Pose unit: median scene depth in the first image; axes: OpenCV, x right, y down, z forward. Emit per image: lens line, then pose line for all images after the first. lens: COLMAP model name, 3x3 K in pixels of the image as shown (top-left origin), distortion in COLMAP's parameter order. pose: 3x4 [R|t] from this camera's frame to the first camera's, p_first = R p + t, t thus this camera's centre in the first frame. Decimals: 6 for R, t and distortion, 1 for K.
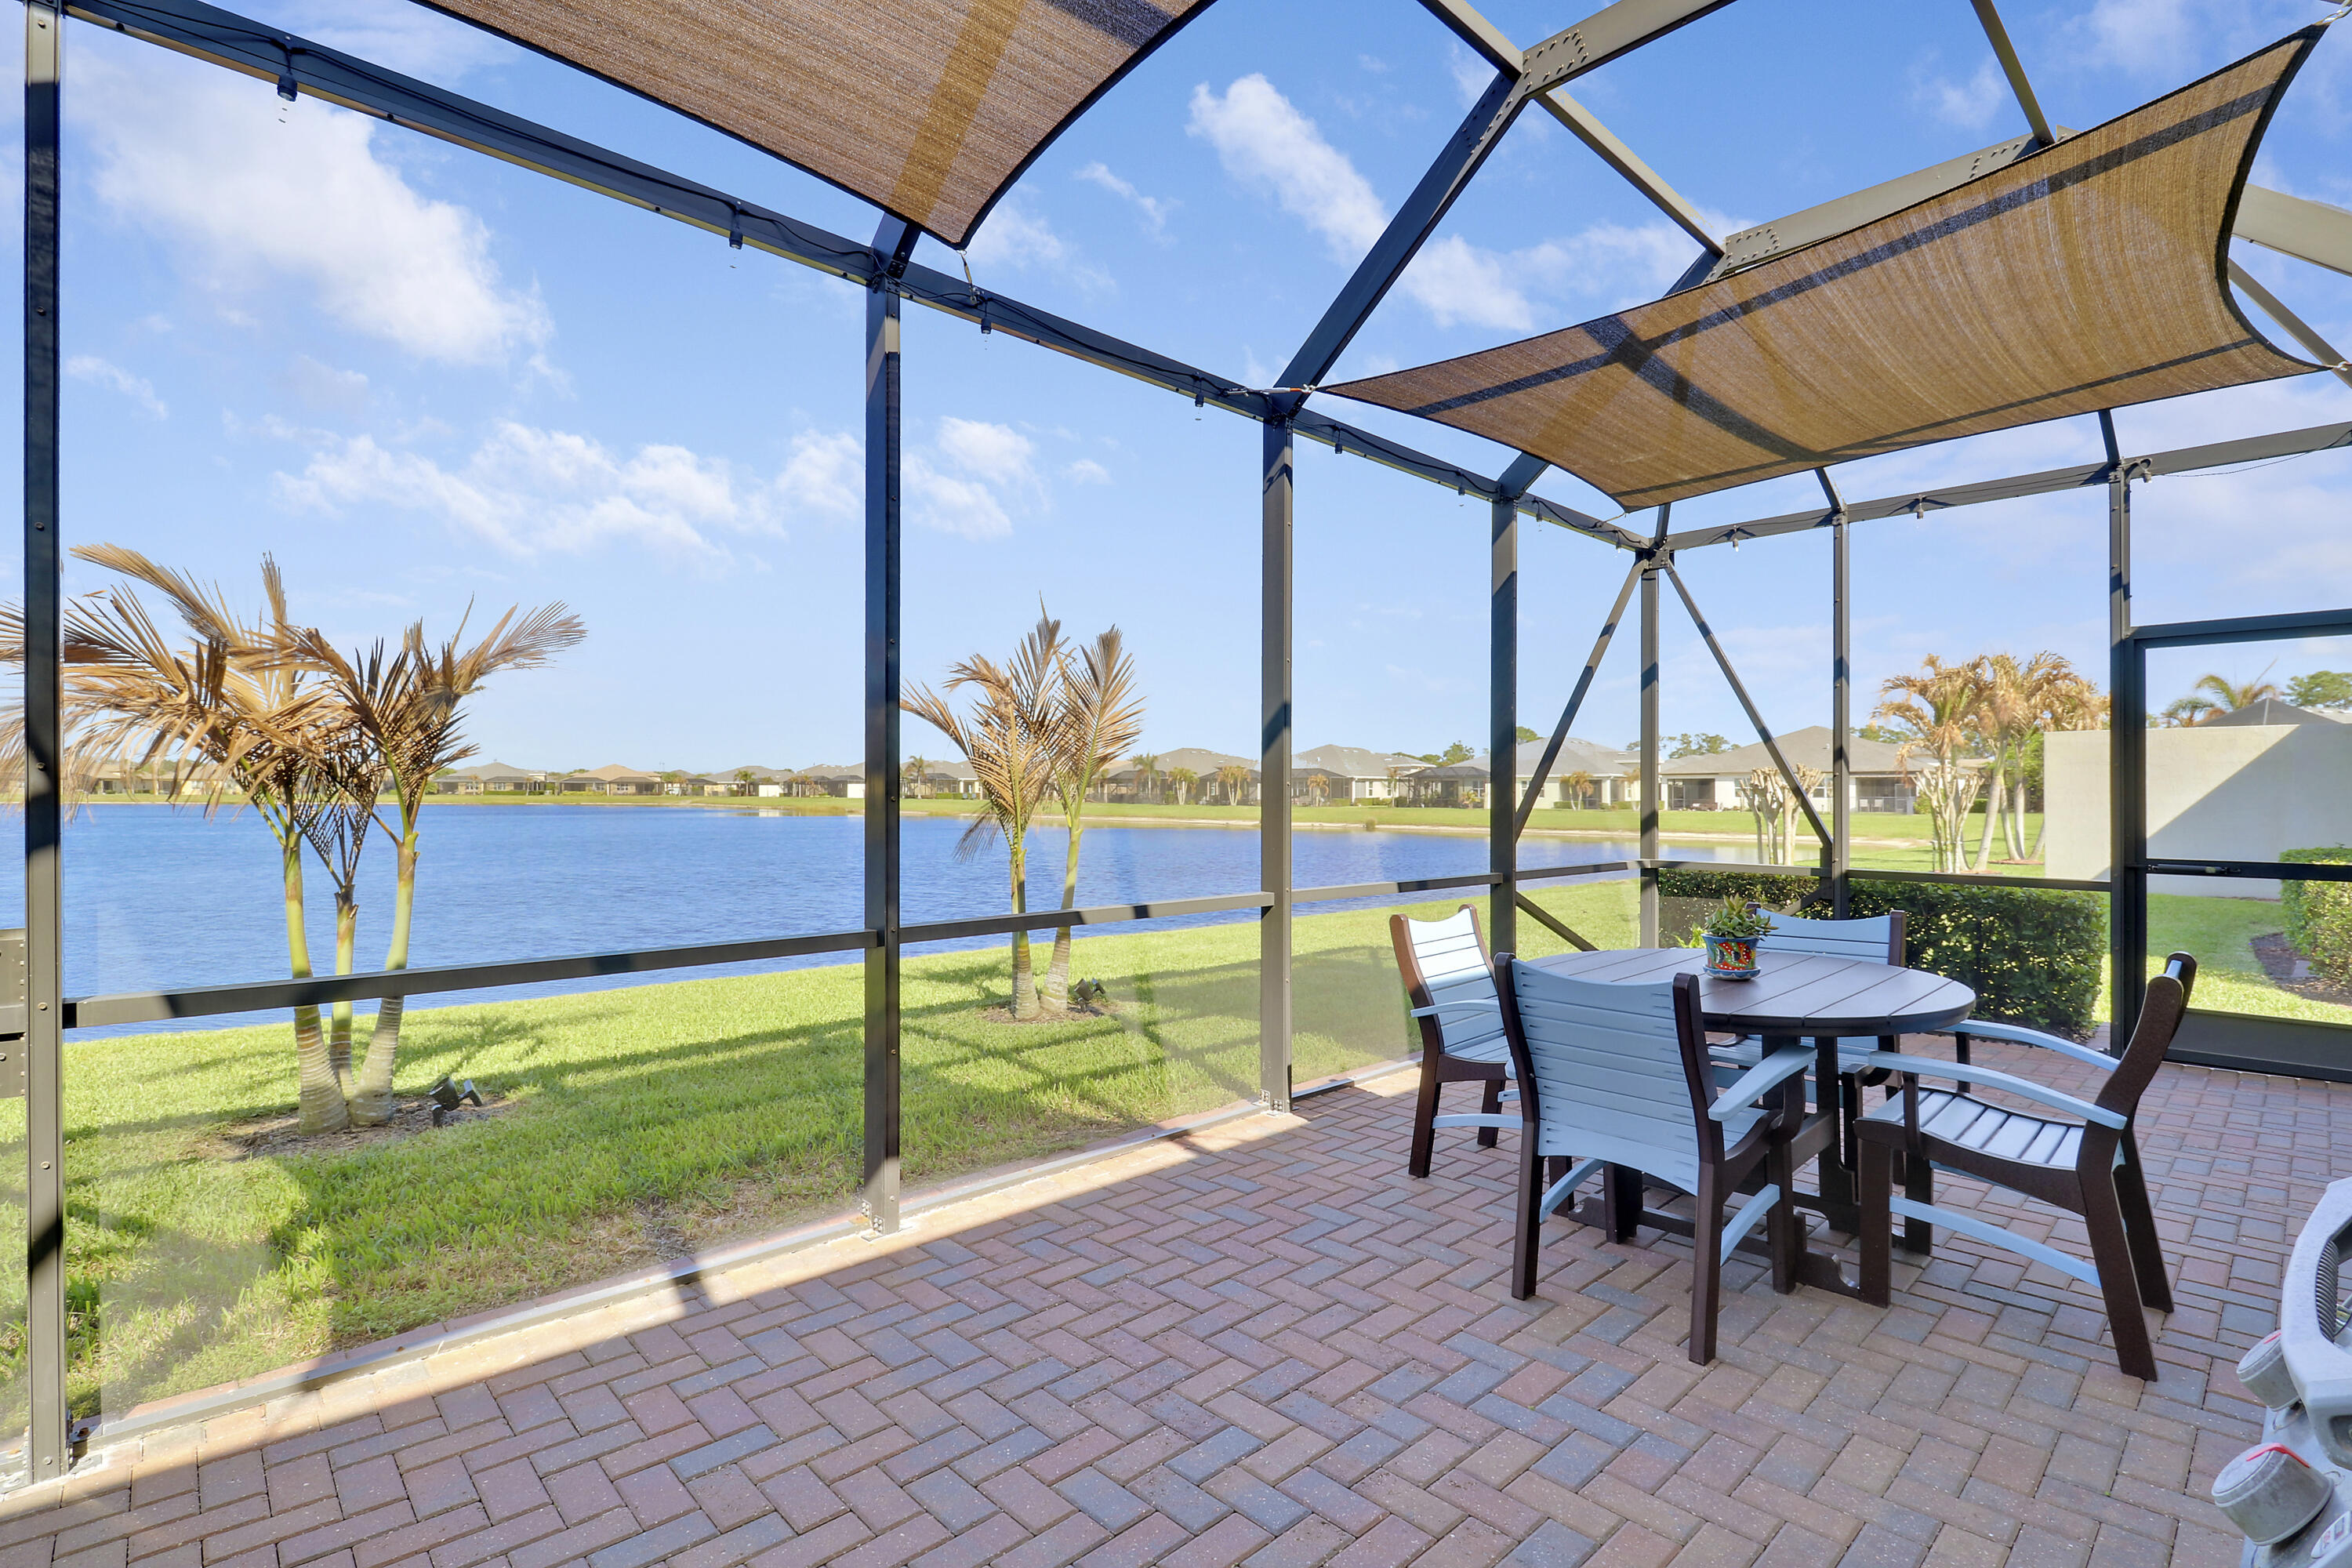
lens RADIAL K [[1110.3, 0, 1176.0], [0, 1110.3, 784.0], [0, 0, 1]] dist [-0.000540, -0.004894]
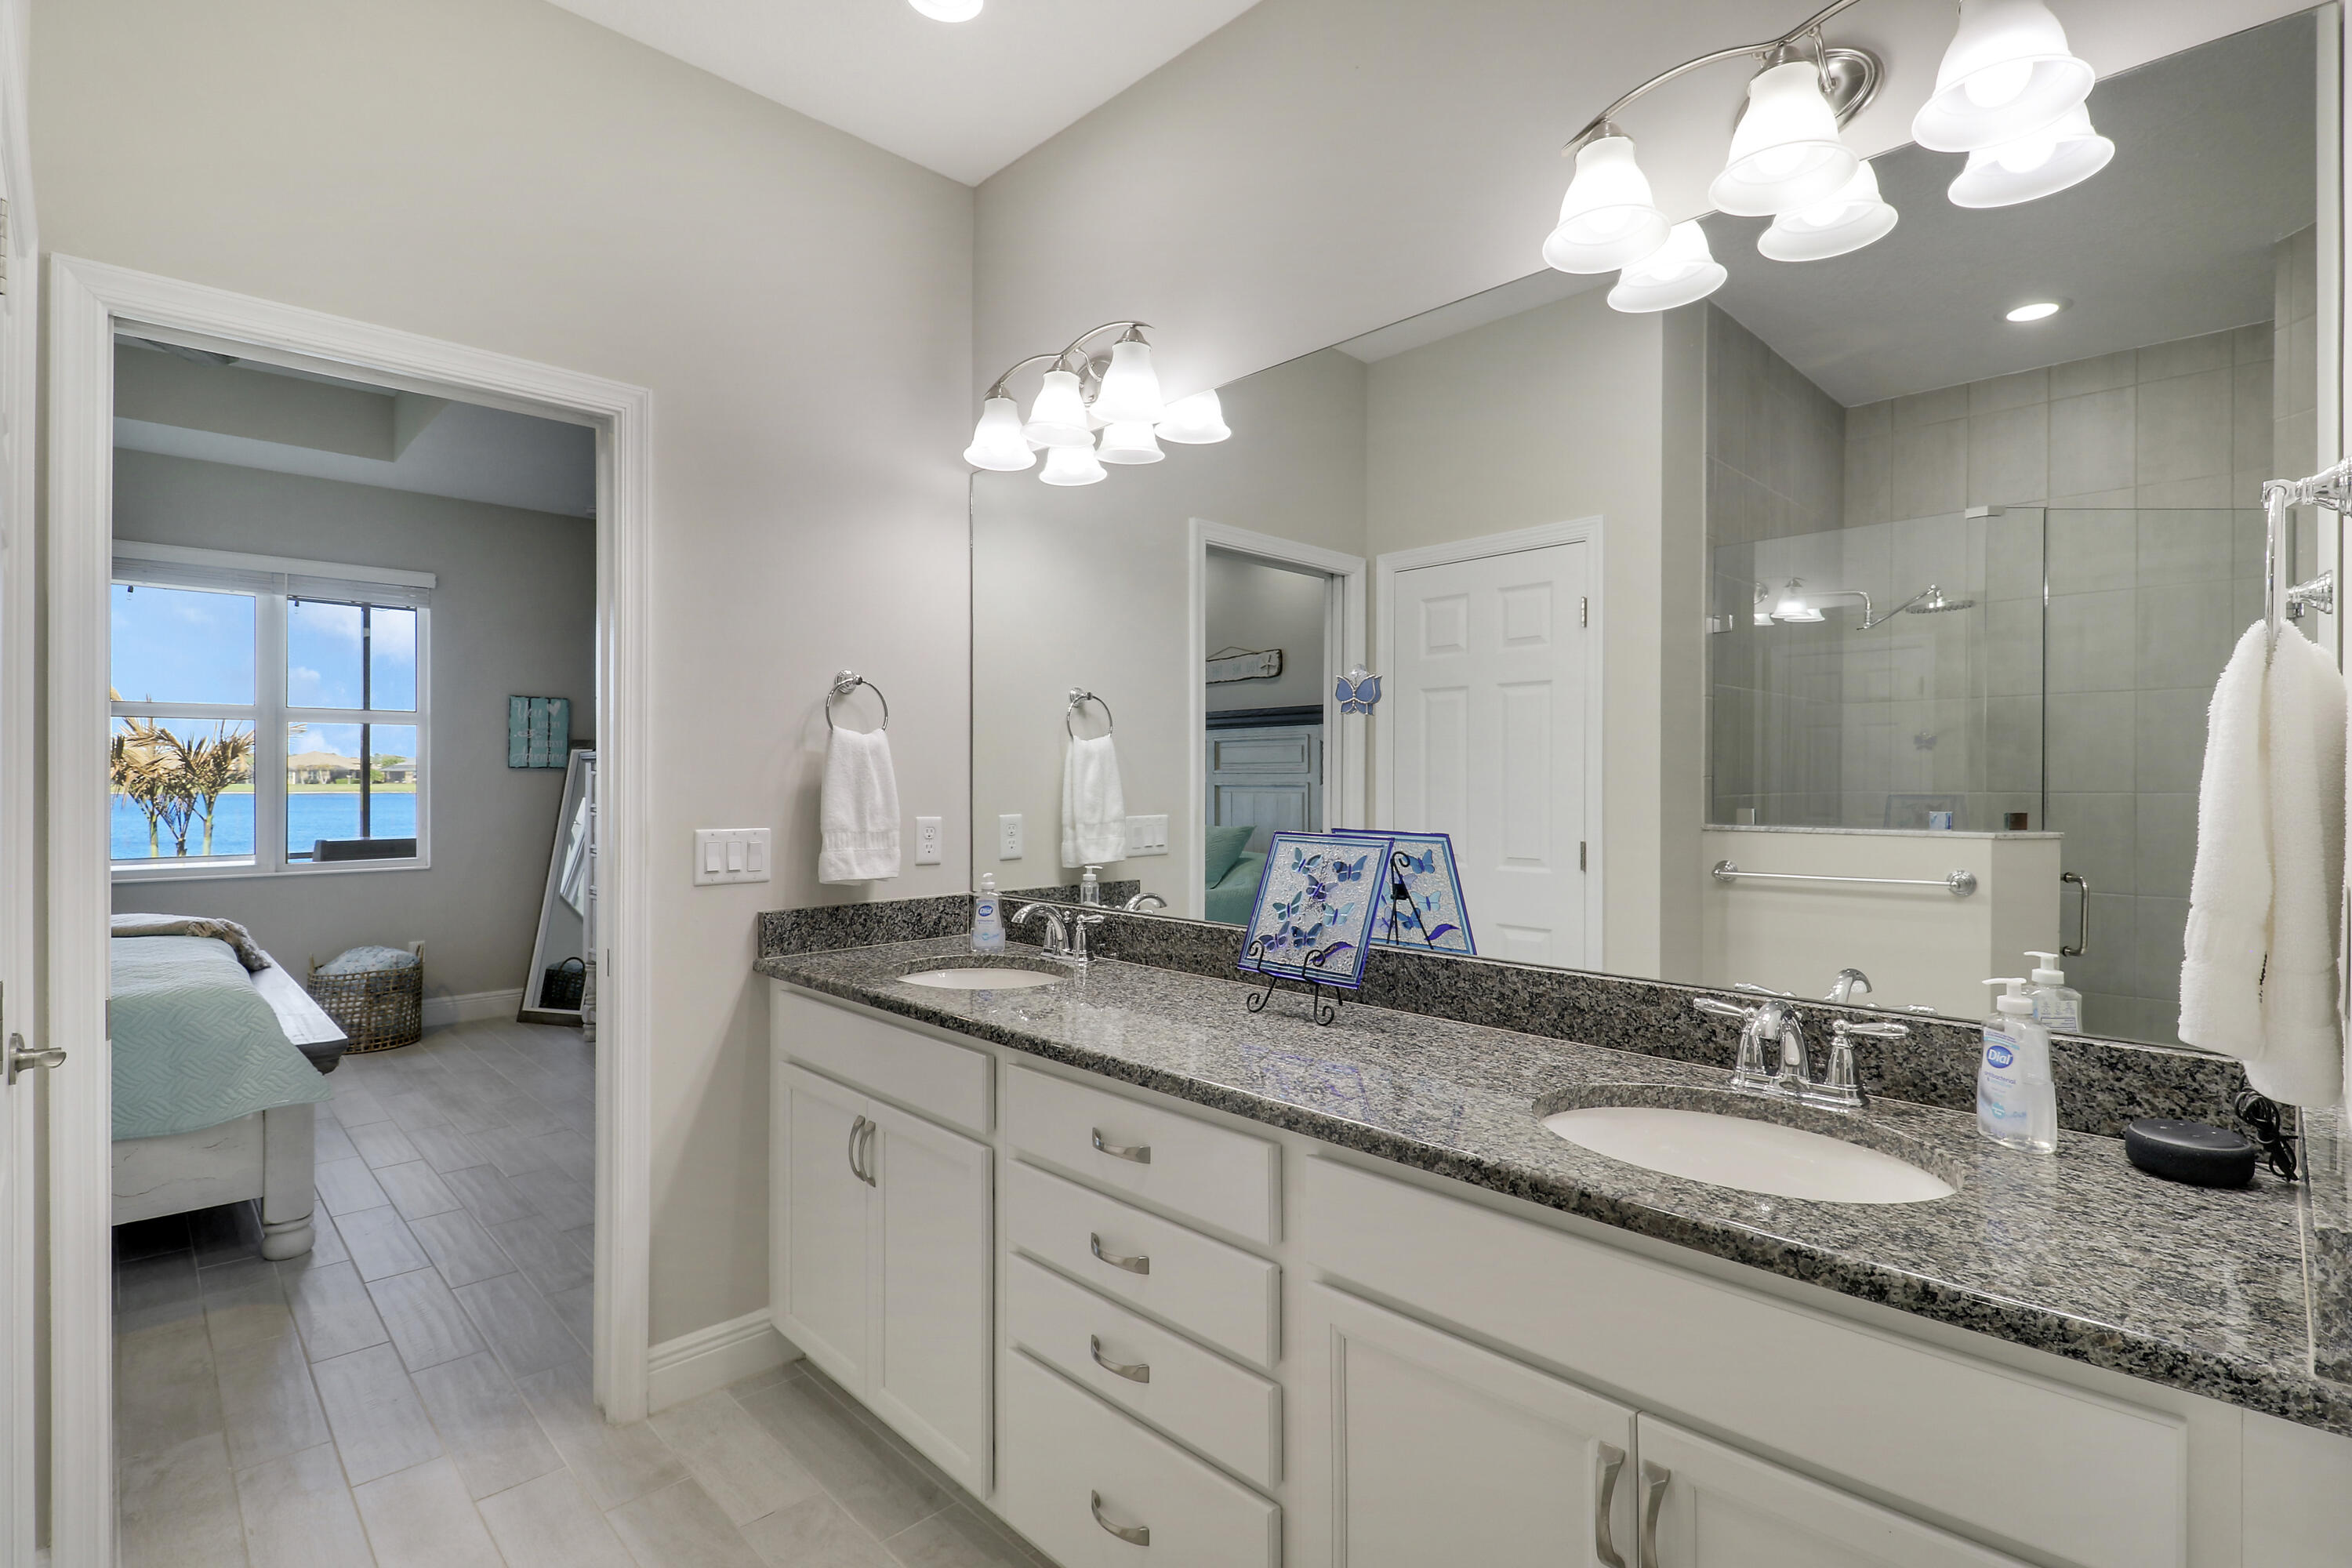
lens RADIAL K [[1098.5, 0, 1169.2], [0, 1098.5, 774.3], [0, 0, 1]] dist [0.002829, -0.015053]
pose [[0.999759, 0.000120, 0.021968, 1.277380], [-0.000184, 0.999996, 0.002901, -0.049408], [-0.021968, -0.002904, 0.999754, -1.323638]]
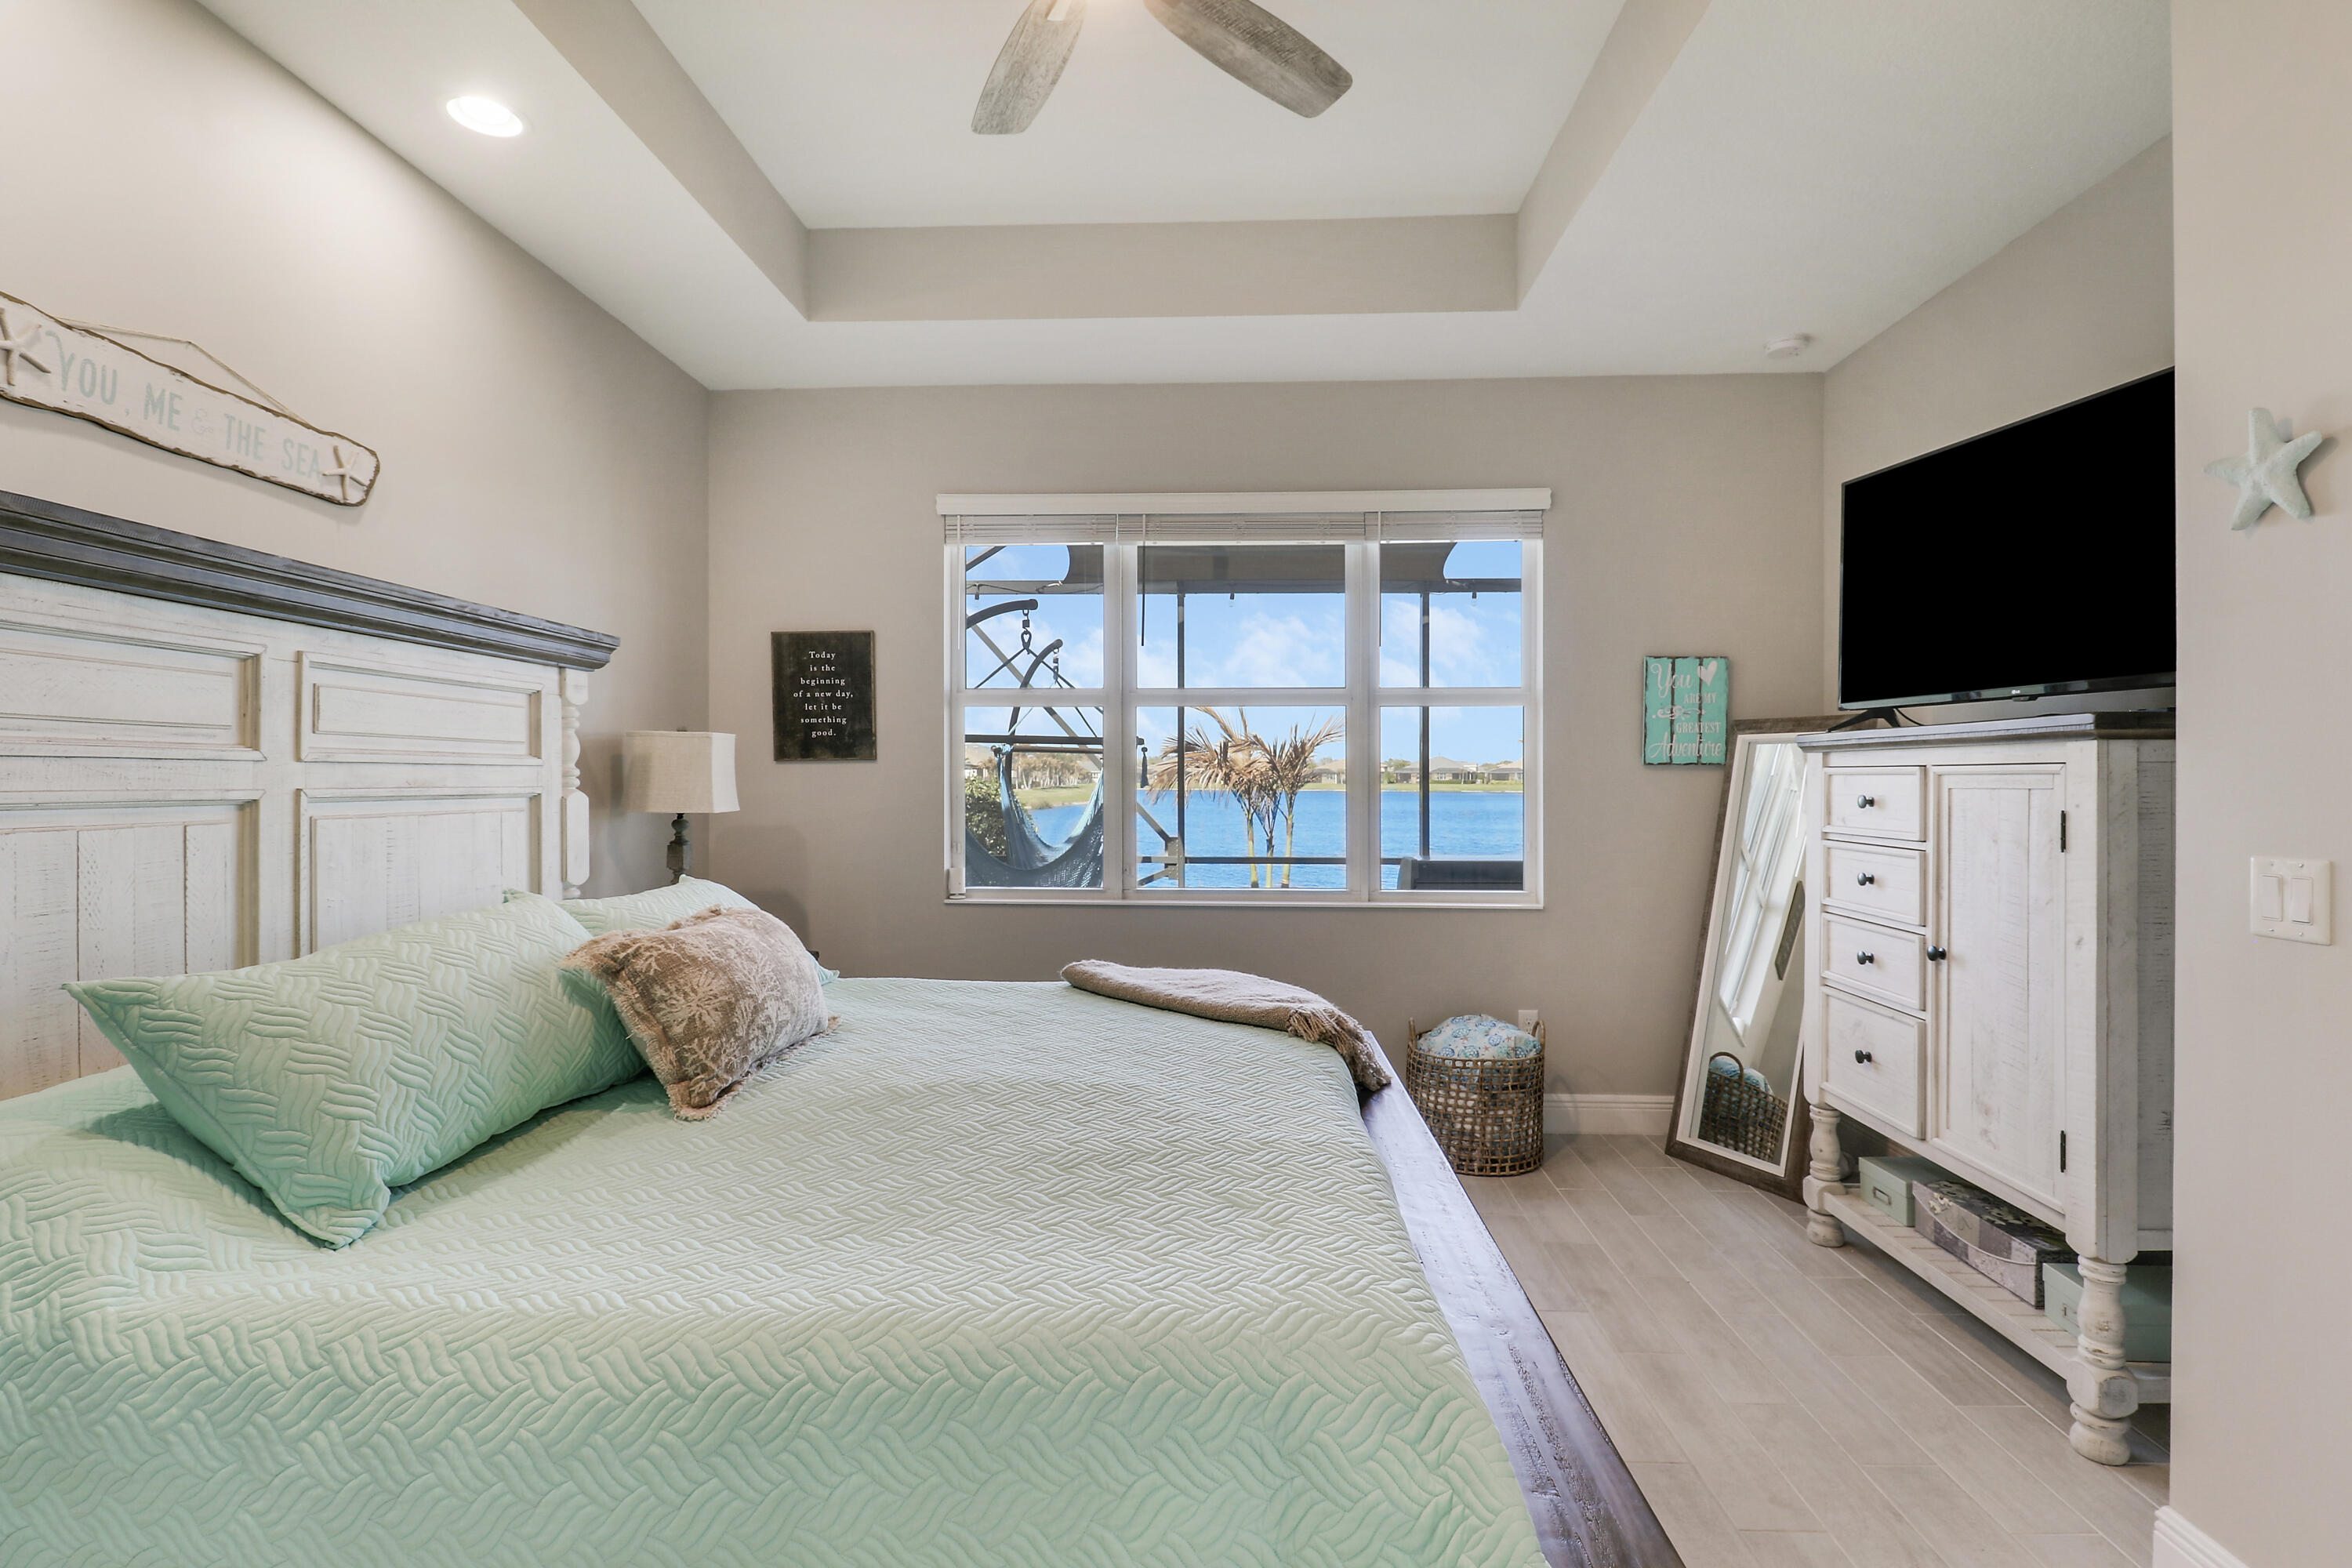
lens RADIAL K [[1098.5, 0, 1169.2], [0, 1098.5, 774.3], [0, 0, 1]] dist [0.002829, -0.015053]
pose [[0.694913, -0.002699, -0.719089, 0.877478], [0.004544, 0.999989, 0.000638, -0.047547], [0.719080, -0.003710, 0.694918, -0.873464]]
